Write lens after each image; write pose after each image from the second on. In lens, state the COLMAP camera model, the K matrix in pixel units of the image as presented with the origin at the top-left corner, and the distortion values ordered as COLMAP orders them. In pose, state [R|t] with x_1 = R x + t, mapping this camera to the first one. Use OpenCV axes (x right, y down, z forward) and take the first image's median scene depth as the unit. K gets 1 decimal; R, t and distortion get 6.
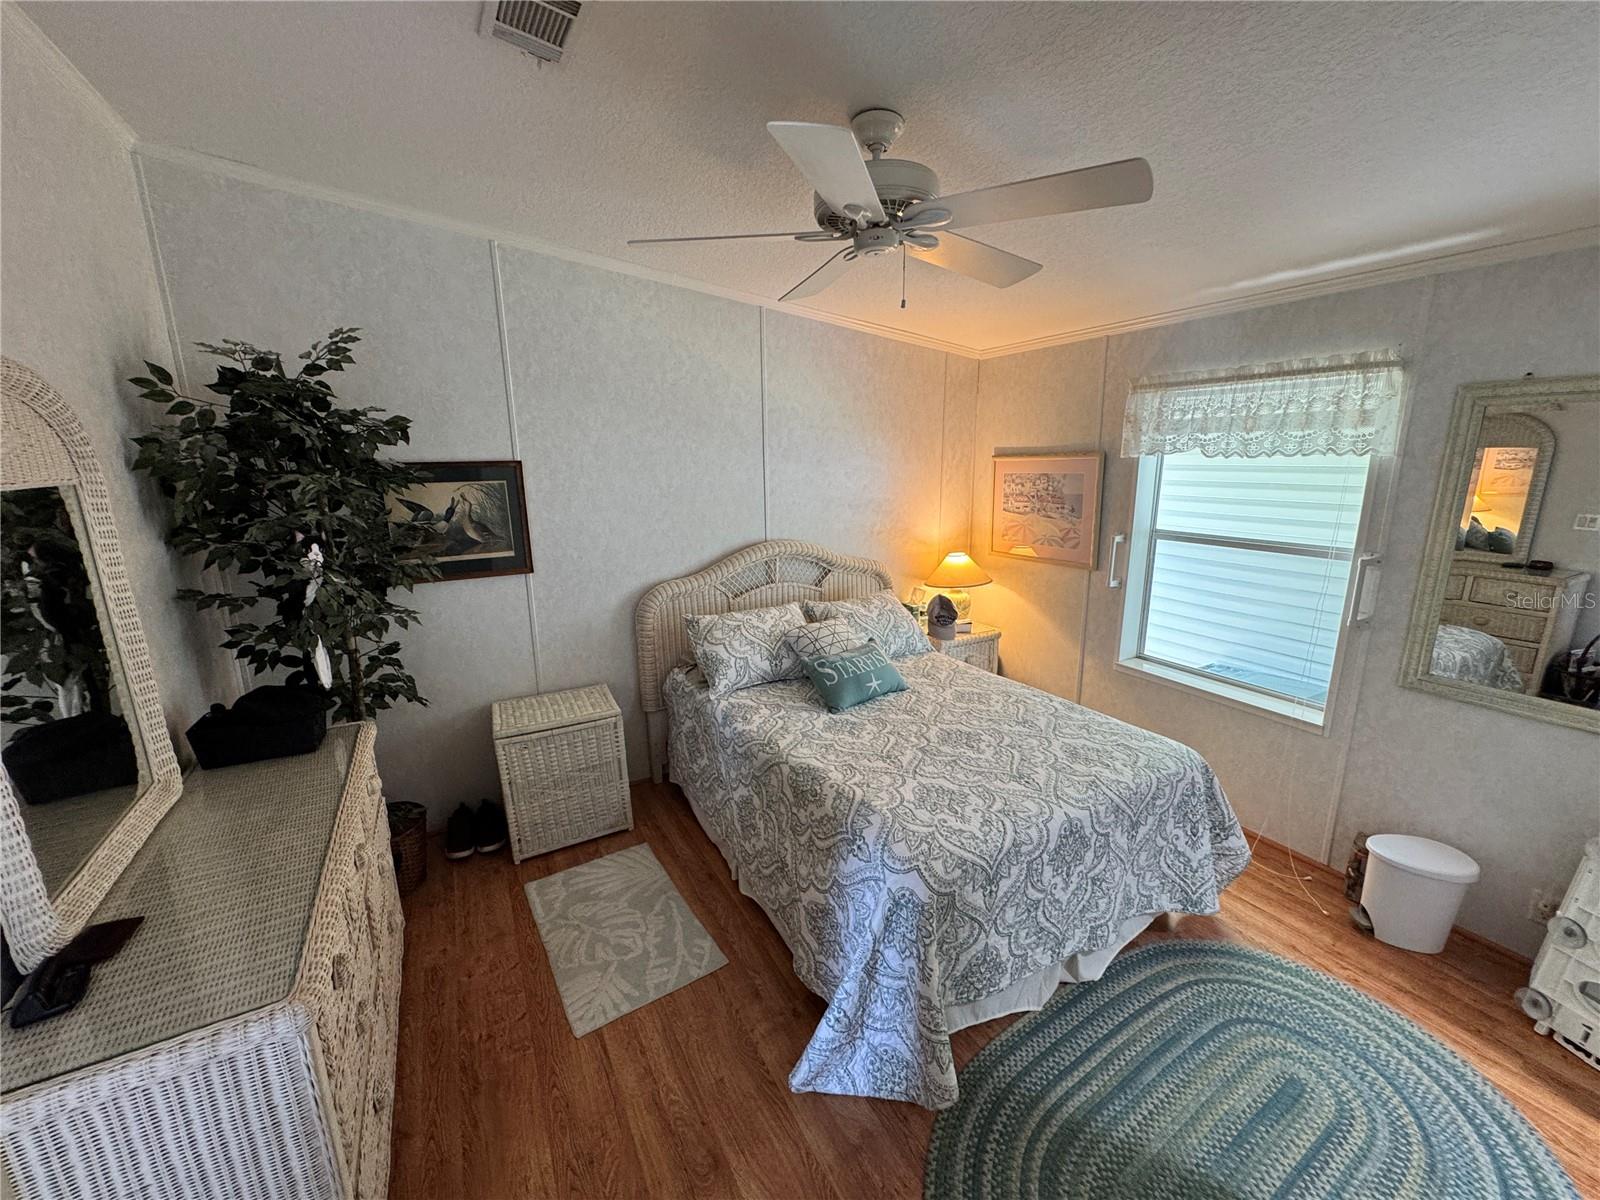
lens RADIAL K [[638.0, 0, 799.7], [0, 638.0, 600.3], [0, 0, 1]] dist [-0.000580, 0.000233]
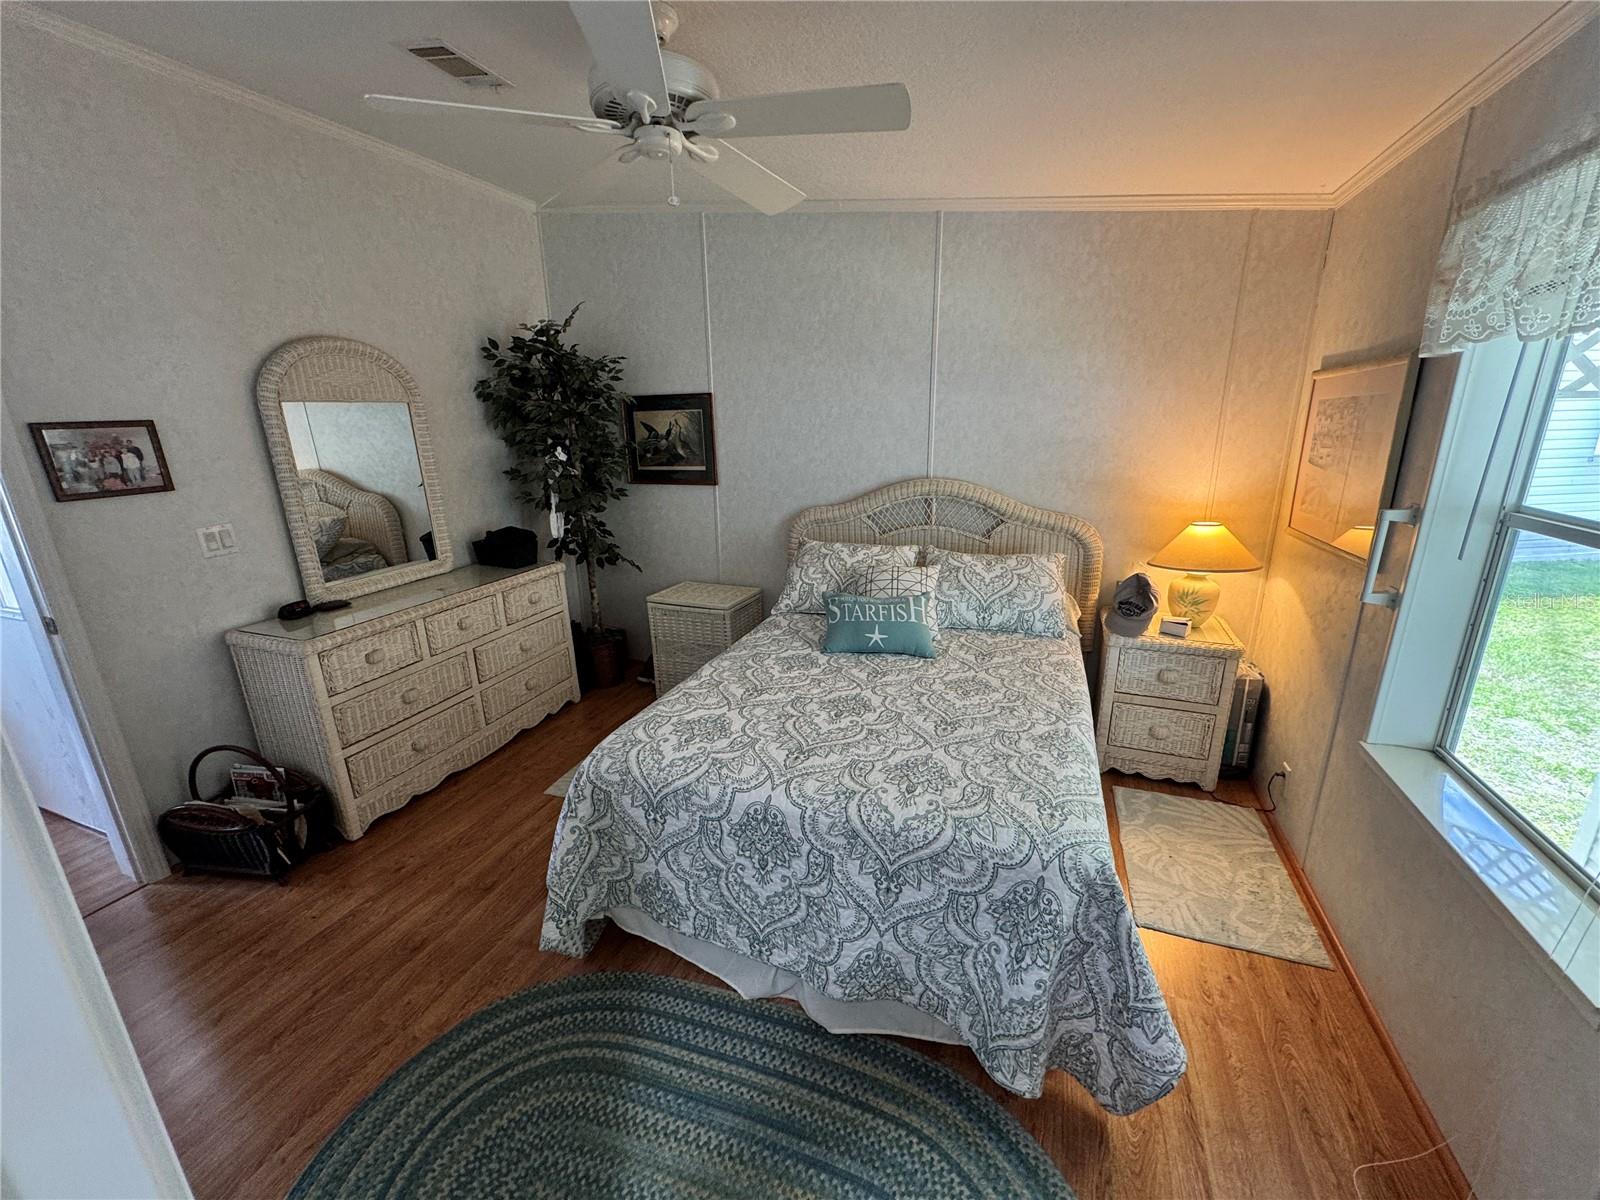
lens RADIAL K [[638.0, 0, 798.1], [0, 638.0, 599.3], [0, 0, 1]] dist [-0.000580, 0.000233]
pose [[0.636546, 0.211001, -0.741814, 0.704918], [-0.159275, 0.977078, 0.141246, -0.028934], [0.754613, 0.028243, 0.655562, 0.333526]]
